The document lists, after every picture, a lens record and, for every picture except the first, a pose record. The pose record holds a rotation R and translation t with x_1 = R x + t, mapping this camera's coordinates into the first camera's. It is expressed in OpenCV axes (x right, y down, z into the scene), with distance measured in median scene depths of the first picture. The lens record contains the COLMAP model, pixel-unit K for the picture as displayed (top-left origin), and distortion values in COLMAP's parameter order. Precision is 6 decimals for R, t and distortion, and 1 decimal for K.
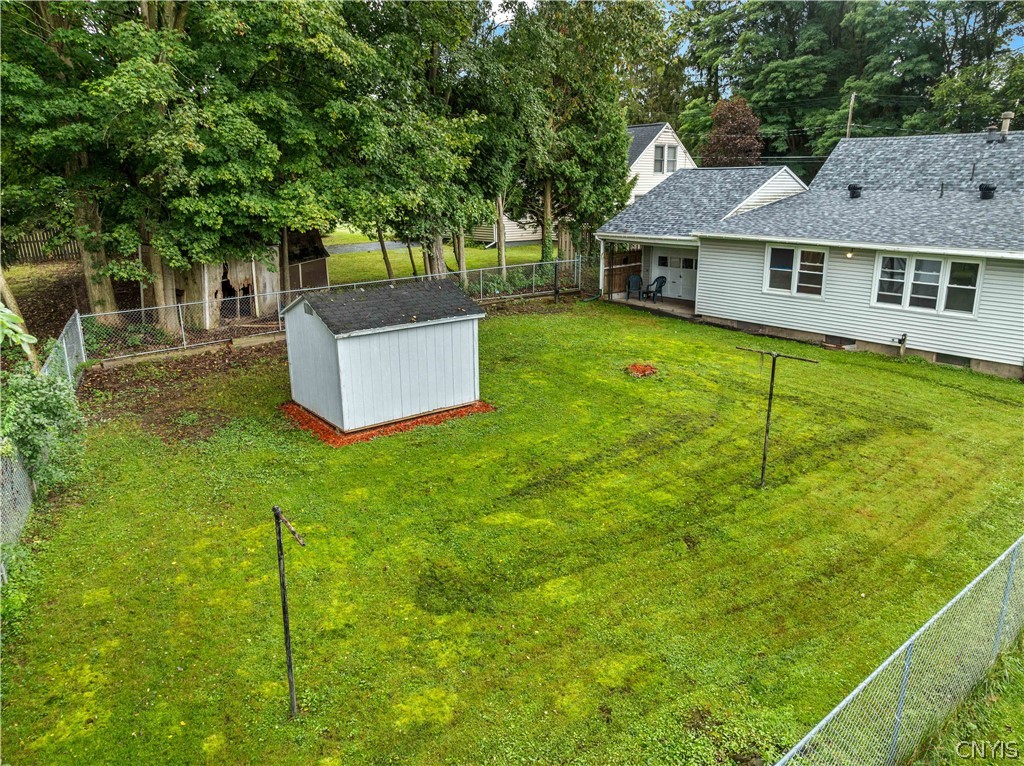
lens RADIAL K [[721.9, 0, 512.0], [0, 721.9, 383.0], [0, 0, 1]] dist [-0.051255, 0.024641]
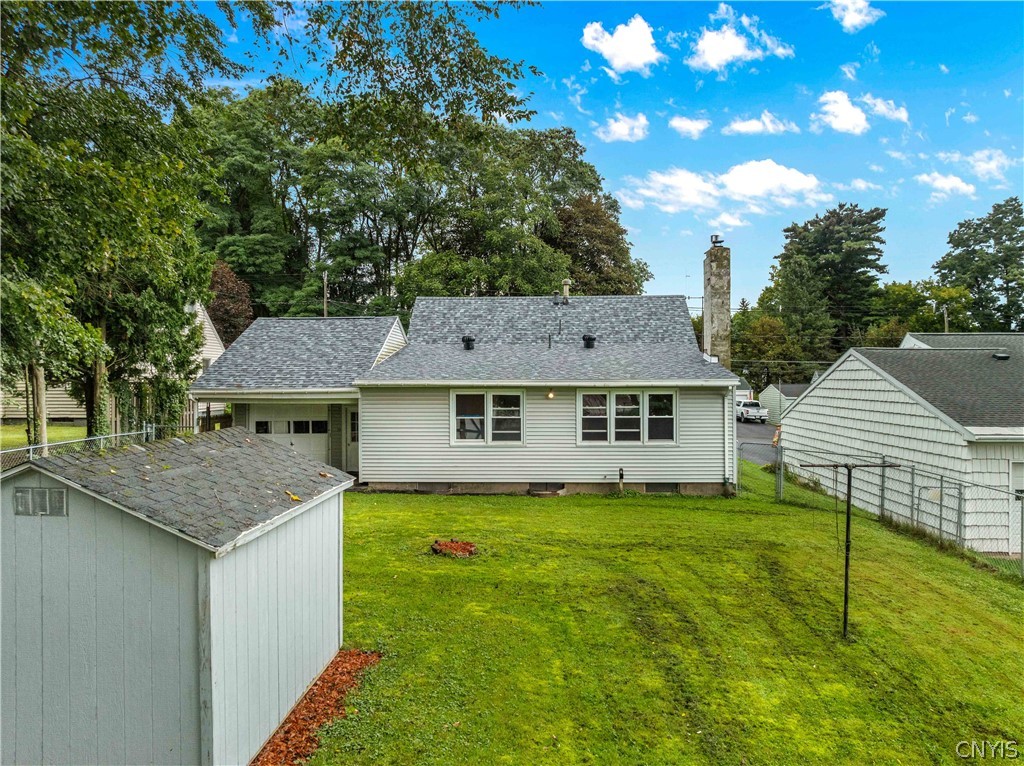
lens RADIAL K [[721.9, 0, 512.0], [0, 721.9, 383.0], [0, 0, 1]] dist [-0.051255, 0.024641]
pose [[0.663659, 0.000118, 0.748036, -0.324886], [0.196398, 0.964890, -0.174398, -0.042180], [-0.721793, 0.262654, 0.640334, 0.475542]]
